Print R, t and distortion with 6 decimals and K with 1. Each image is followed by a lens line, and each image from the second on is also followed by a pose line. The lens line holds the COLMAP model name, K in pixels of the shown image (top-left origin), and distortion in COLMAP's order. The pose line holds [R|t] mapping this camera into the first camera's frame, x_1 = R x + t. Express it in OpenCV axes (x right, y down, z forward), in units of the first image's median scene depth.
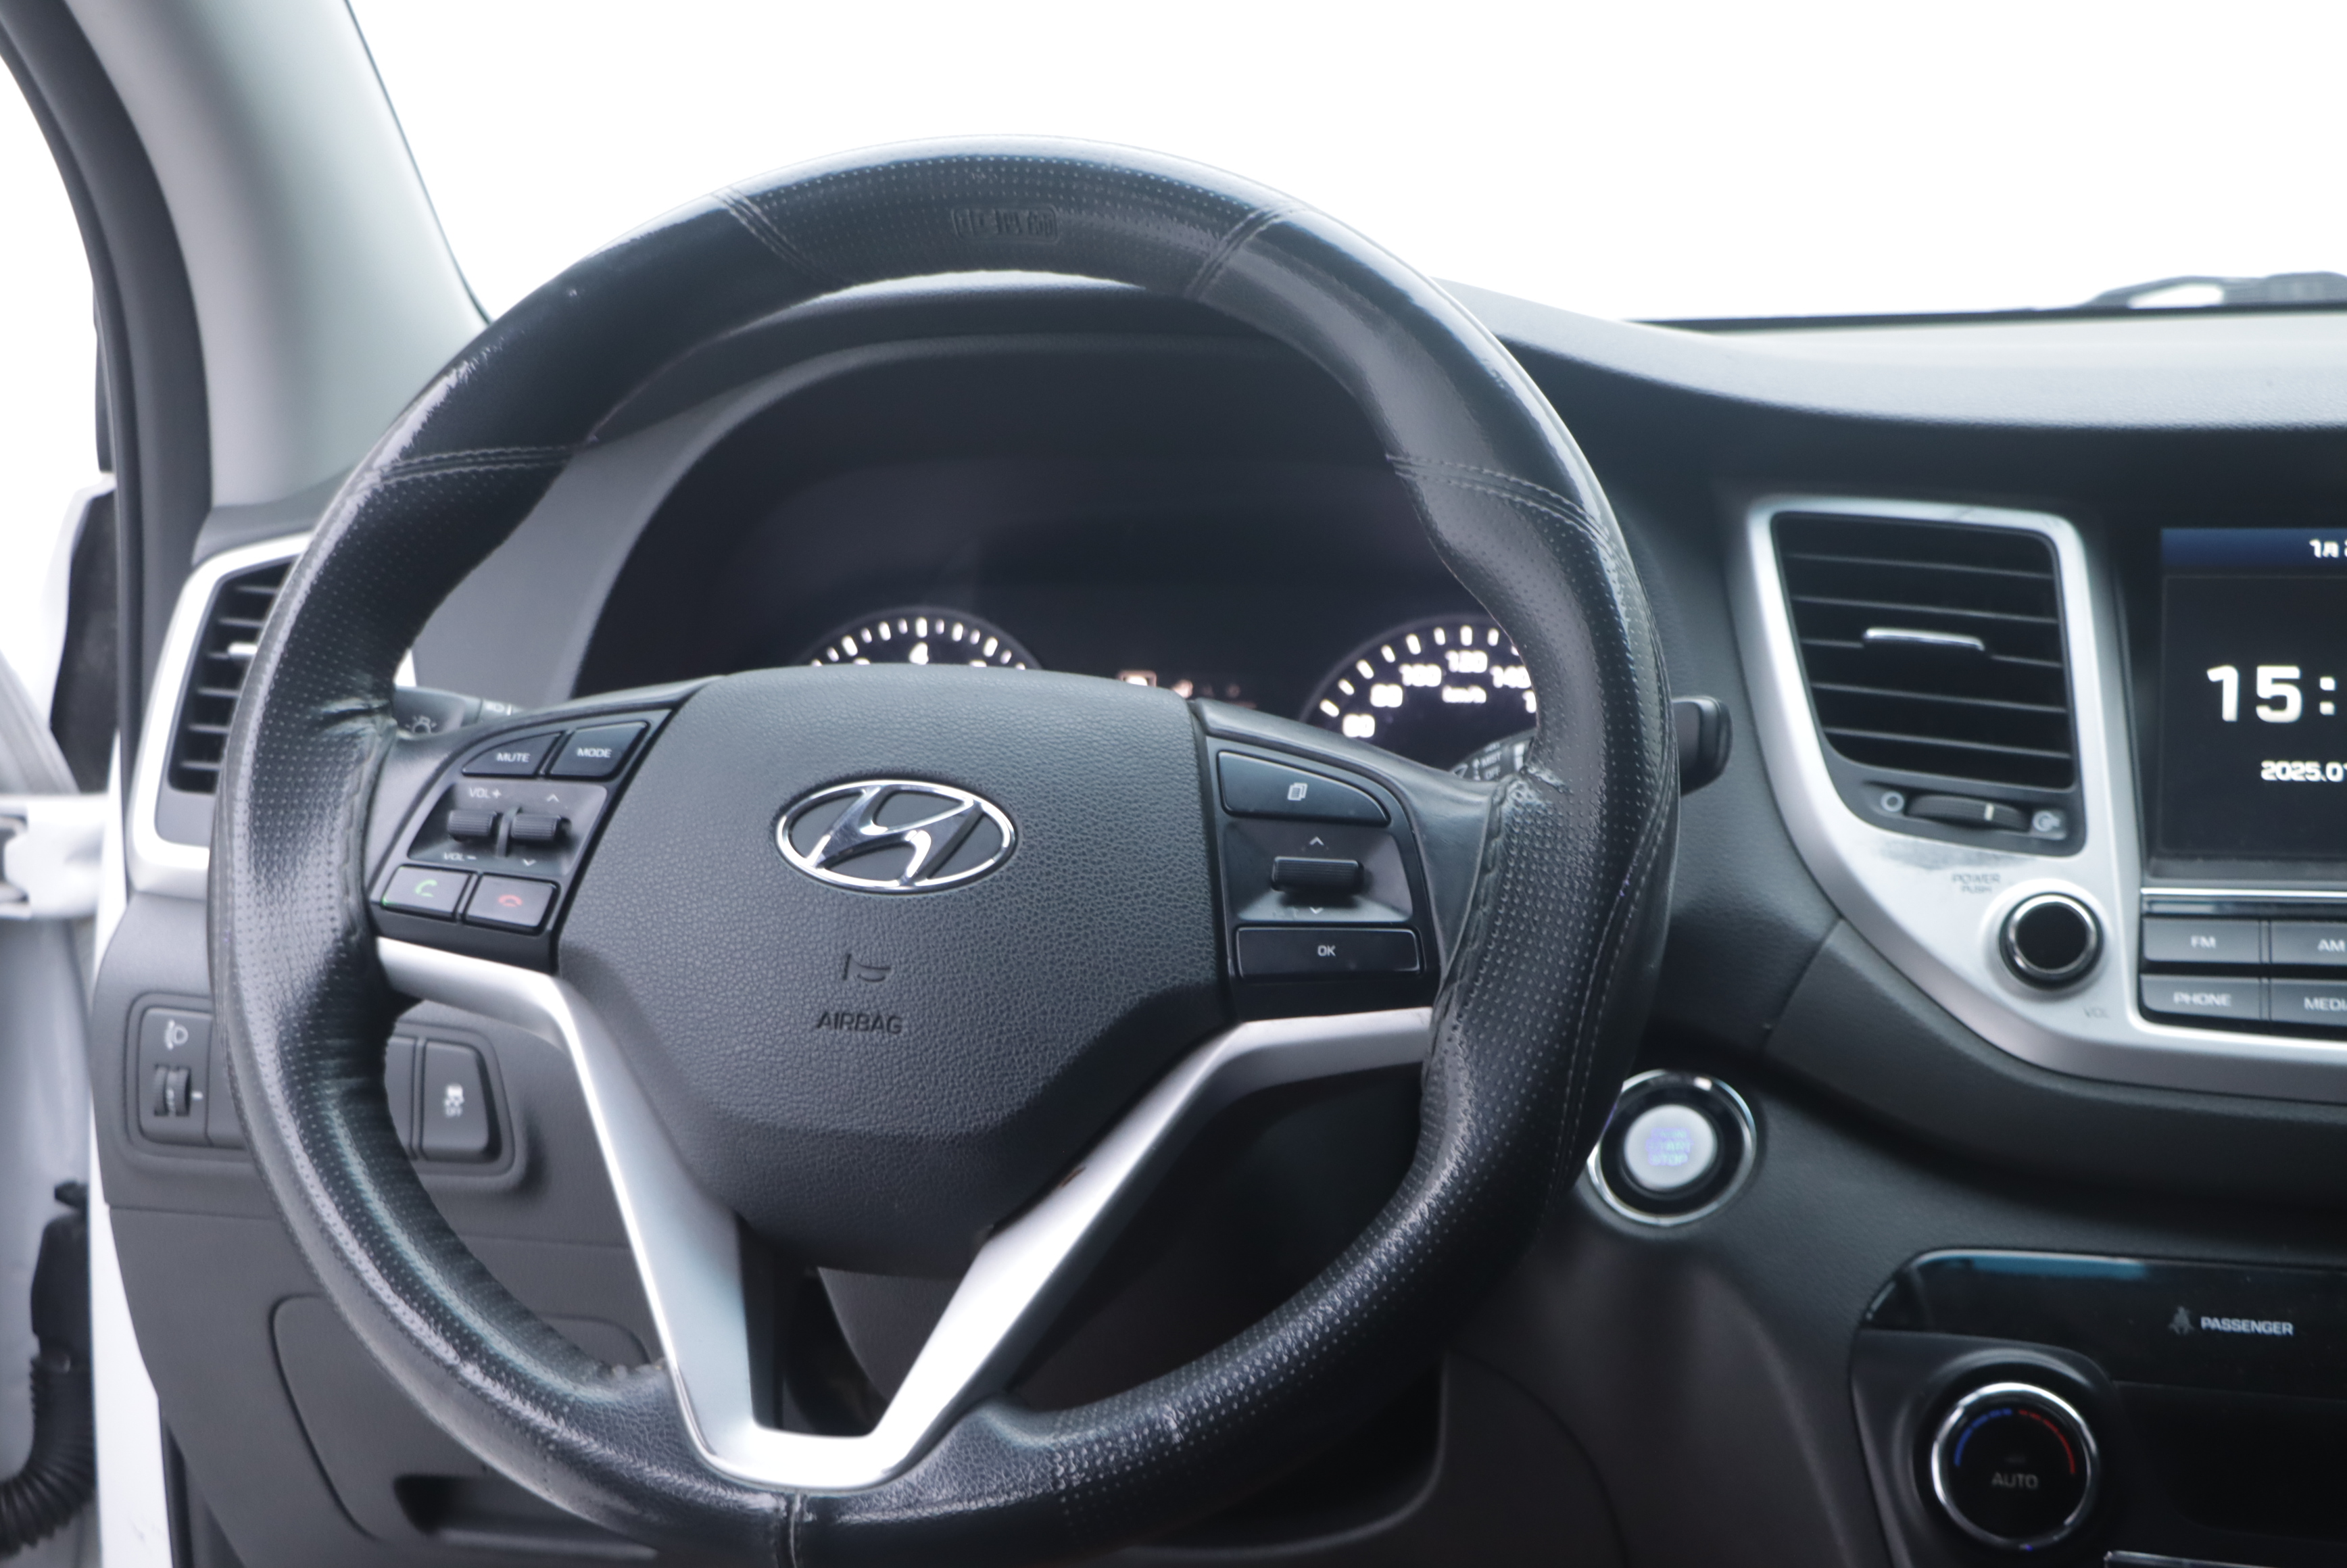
lens RADIAL K [[3312.4, 0, 1198.9], [0, 3312.4, 789.3], [0, 0, 1]] dist [0.010506, 0.263537]
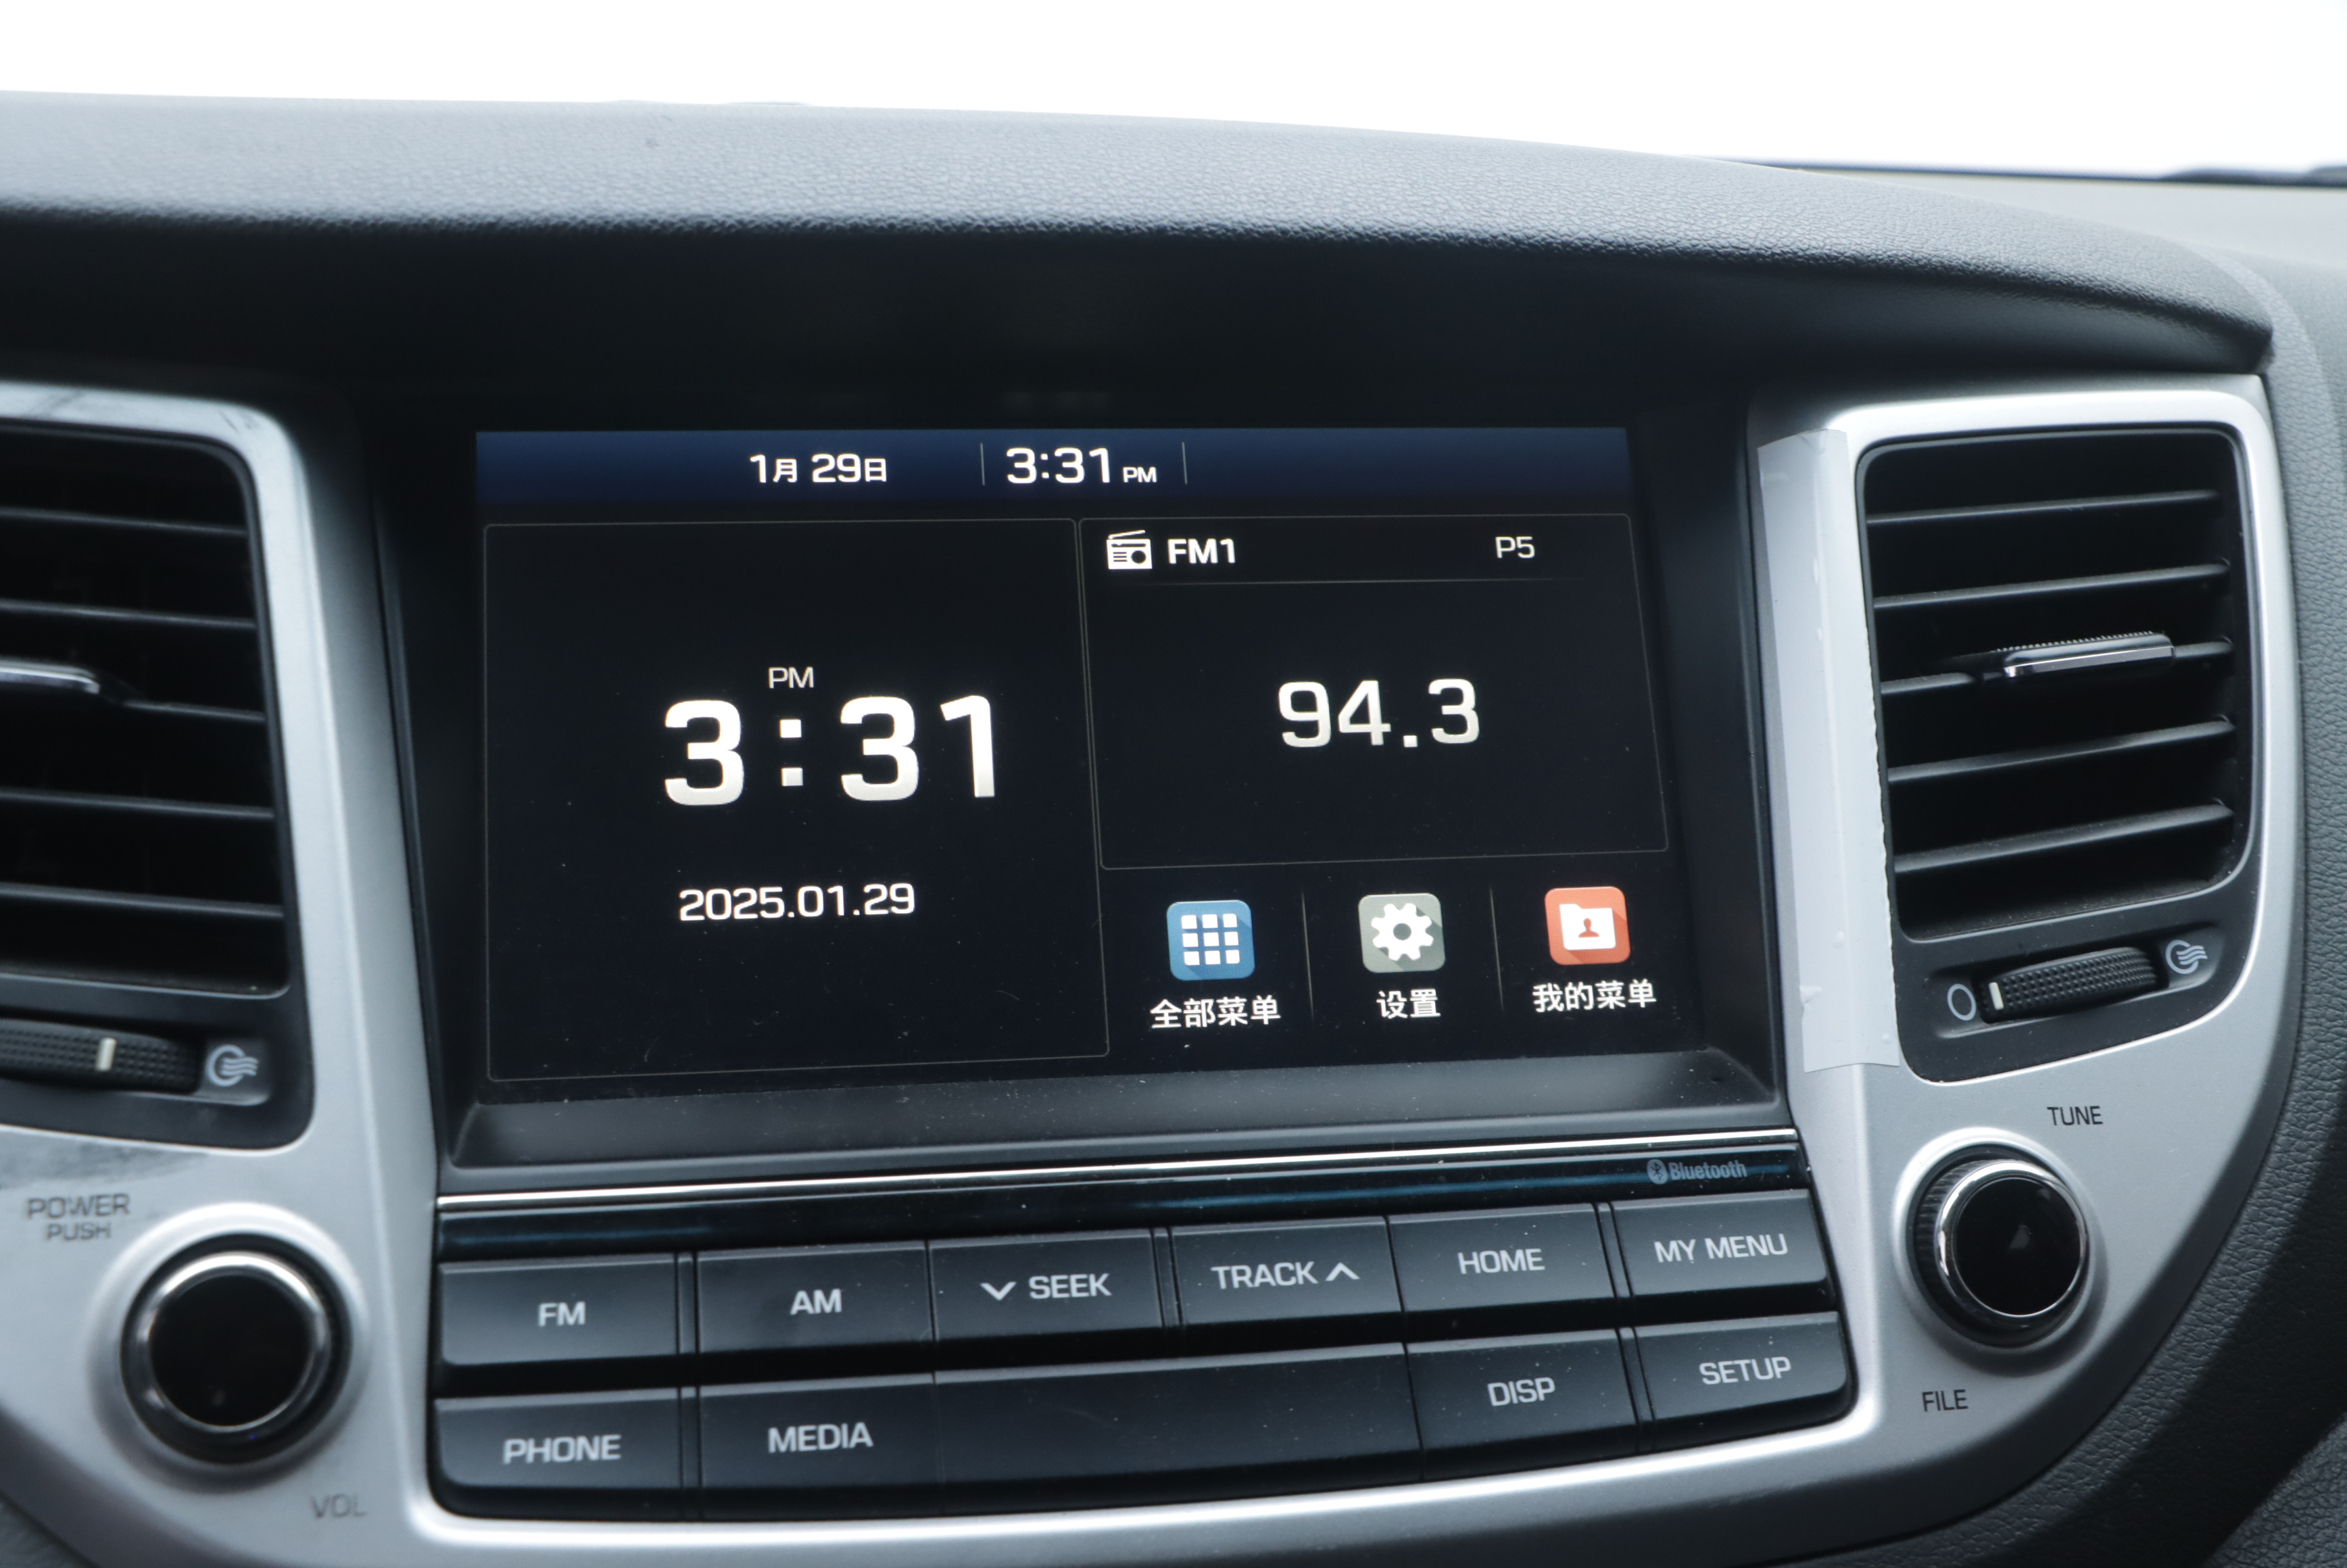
lens RADIAL K [[2687.5, 0, 1163.9], [0, 2687.5, 810.2], [0, 0, 1]] dist [-0.116094, 0.220897]
pose [[0.902995, -0.064584, 0.424770, 0.223780], [0.038811, 0.996857, 0.069061, -0.048143], [-0.427895, -0.045876, 0.902663, 0.626390]]
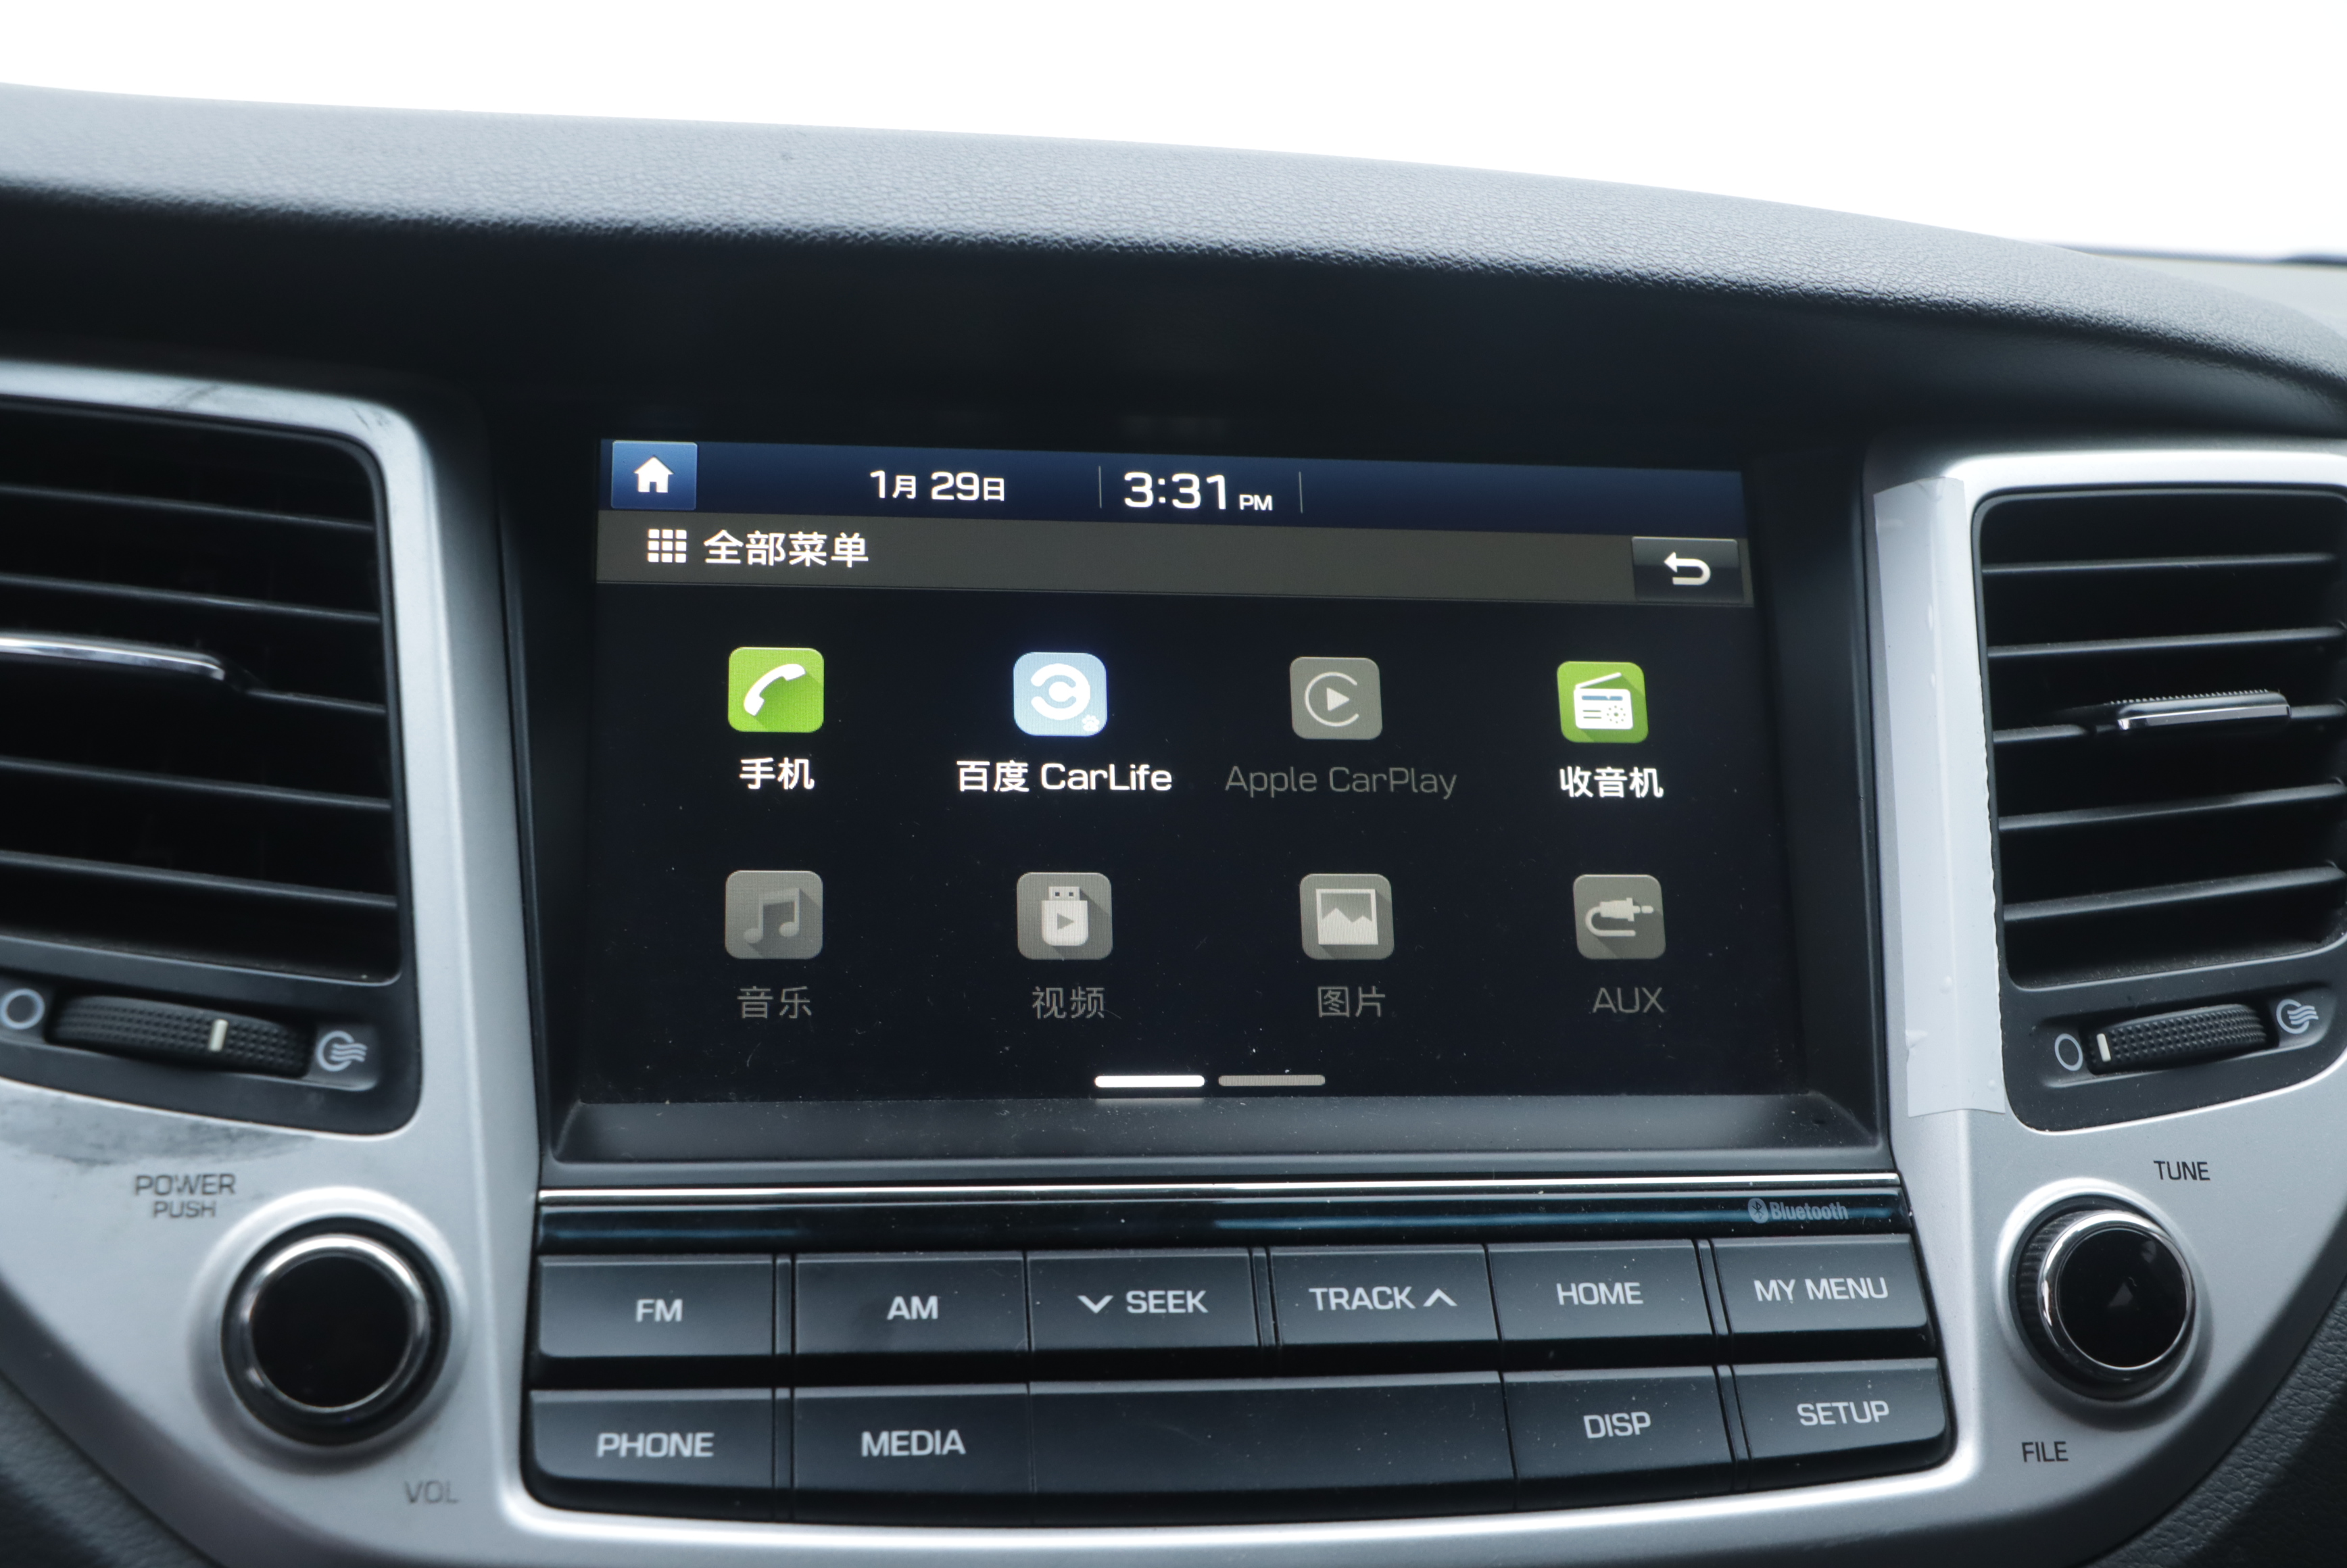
lens RADIAL K [[2687.5, 0, 1163.9], [0, 2687.5, 810.2], [0, 0, 1]] dist [-0.116094, 0.220897]
pose [[0.915366, -0.024078, 0.401902, 0.217705], [0.008240, 0.999121, 0.041091, -0.039987], [-0.402538, -0.034302, 0.914760, 0.628075]]
